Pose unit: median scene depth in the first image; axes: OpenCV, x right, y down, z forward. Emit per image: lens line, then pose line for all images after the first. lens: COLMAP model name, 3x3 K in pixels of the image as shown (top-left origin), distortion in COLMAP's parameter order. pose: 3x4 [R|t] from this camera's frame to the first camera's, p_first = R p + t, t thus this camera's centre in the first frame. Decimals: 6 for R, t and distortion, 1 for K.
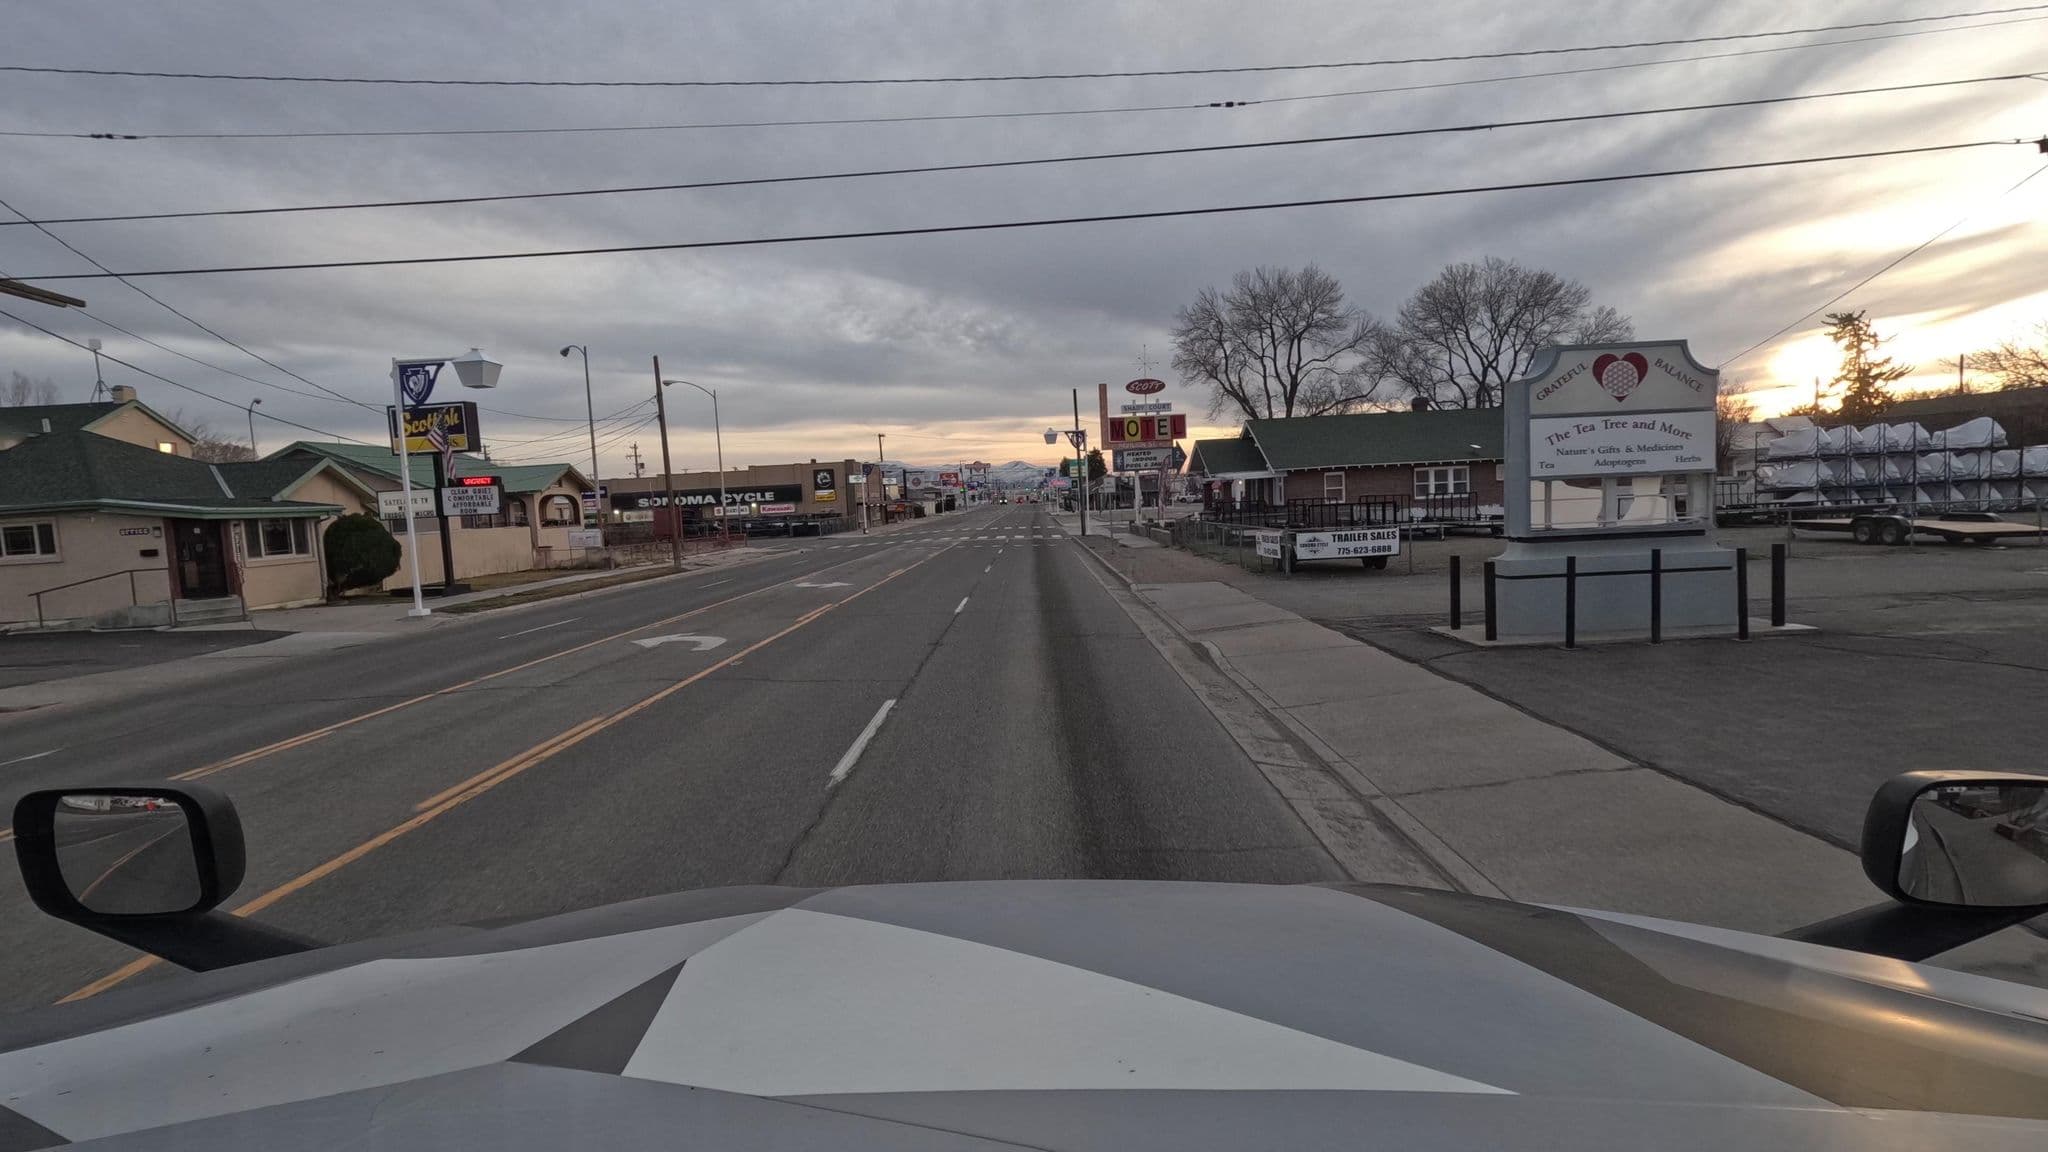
lens RADIAL K [[823.7, 0, 1024.0], [0, 823.7, 576.0], [0, 0, 1]] dist [0.000594, -0.000140]
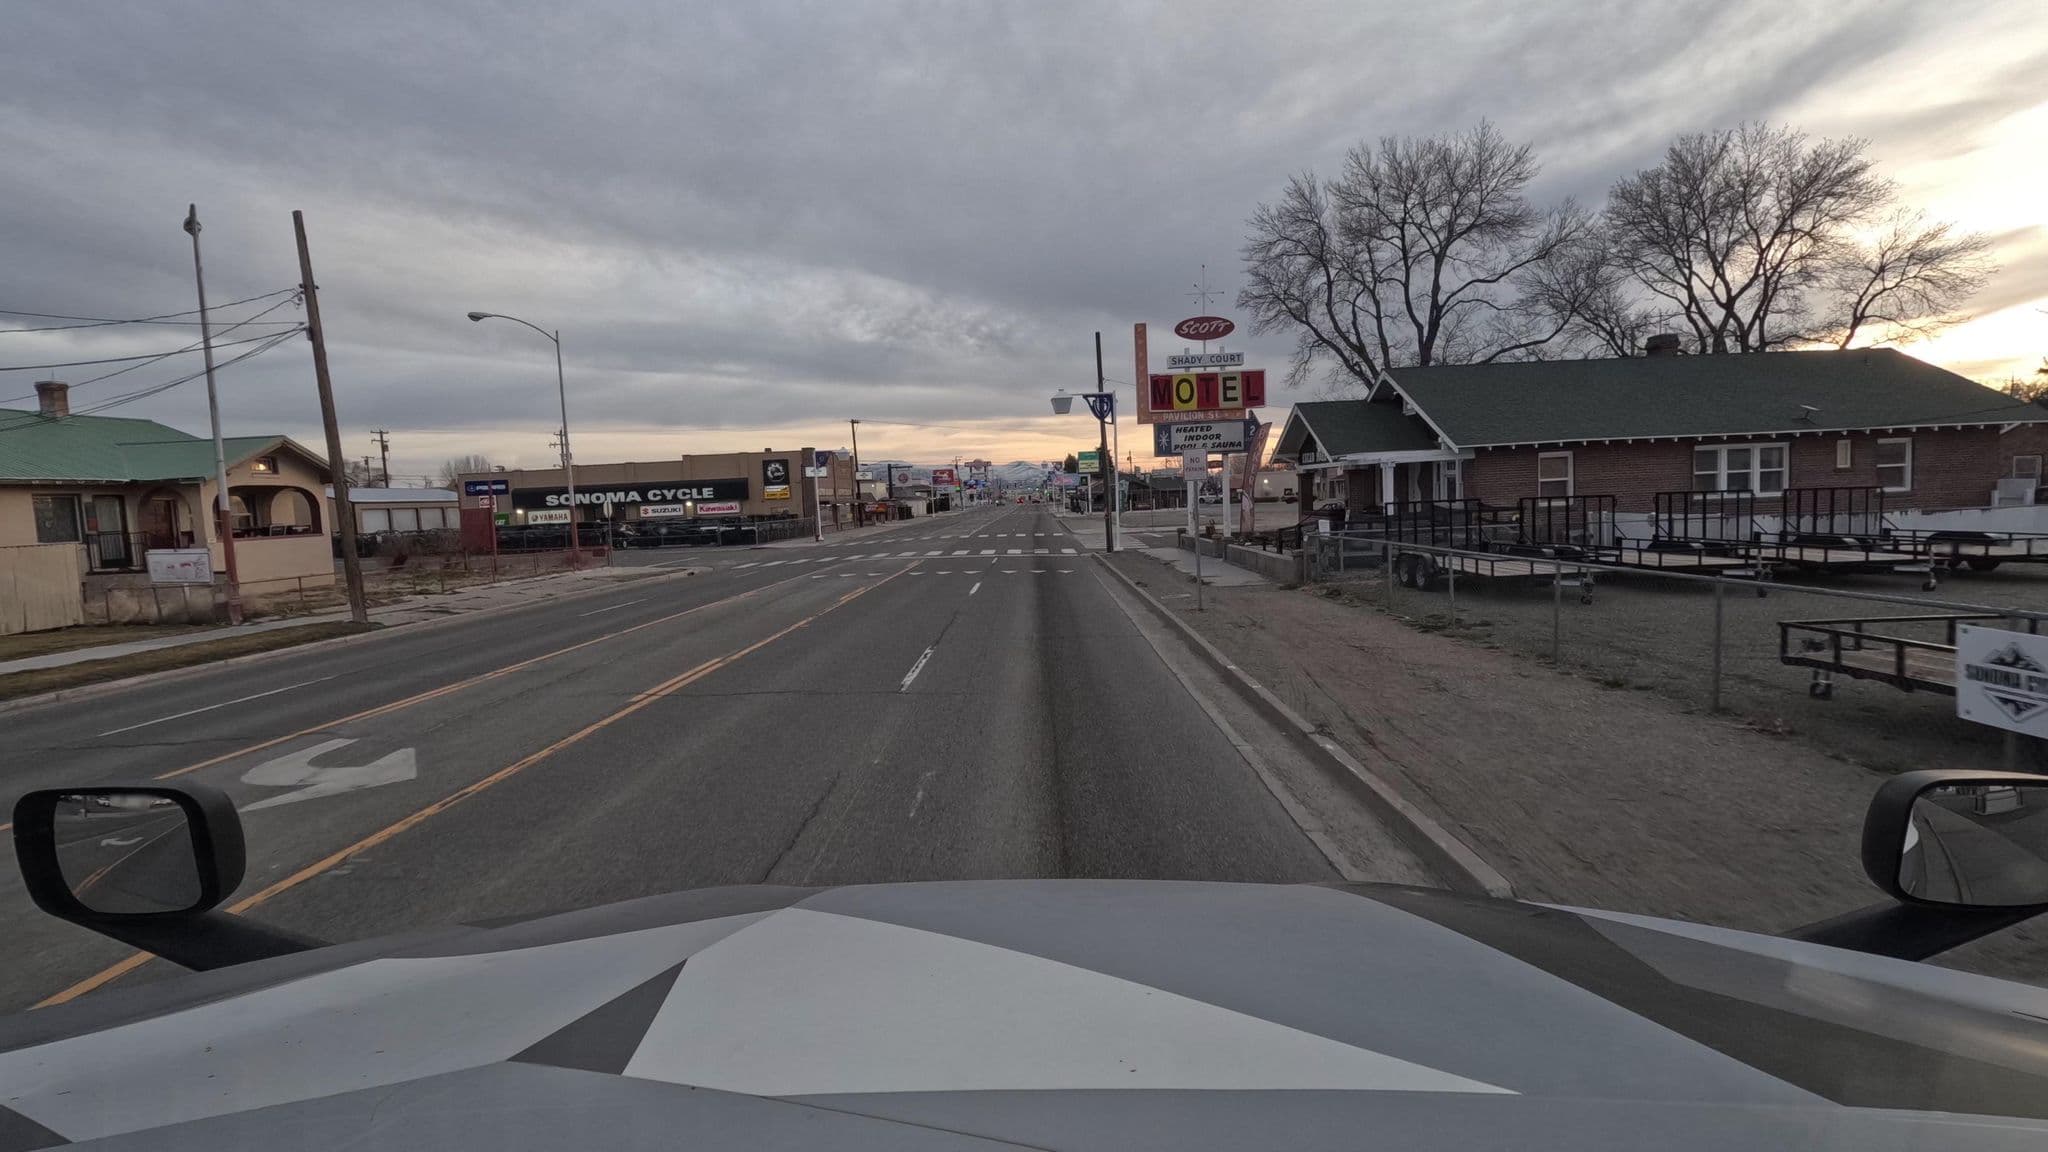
lens RADIAL K [[817.6, 0, 1033.3], [0, 817.6, 568.9], [0, 0, 1]] dist [-0.002215, -0.000174]
pose [[0.999955, 0.004151, 0.008539, 0.002700], [-0.004082, 0.999960, -0.008008, -0.017082], [-0.008572, 0.007972, 0.999931, 0.194667]]
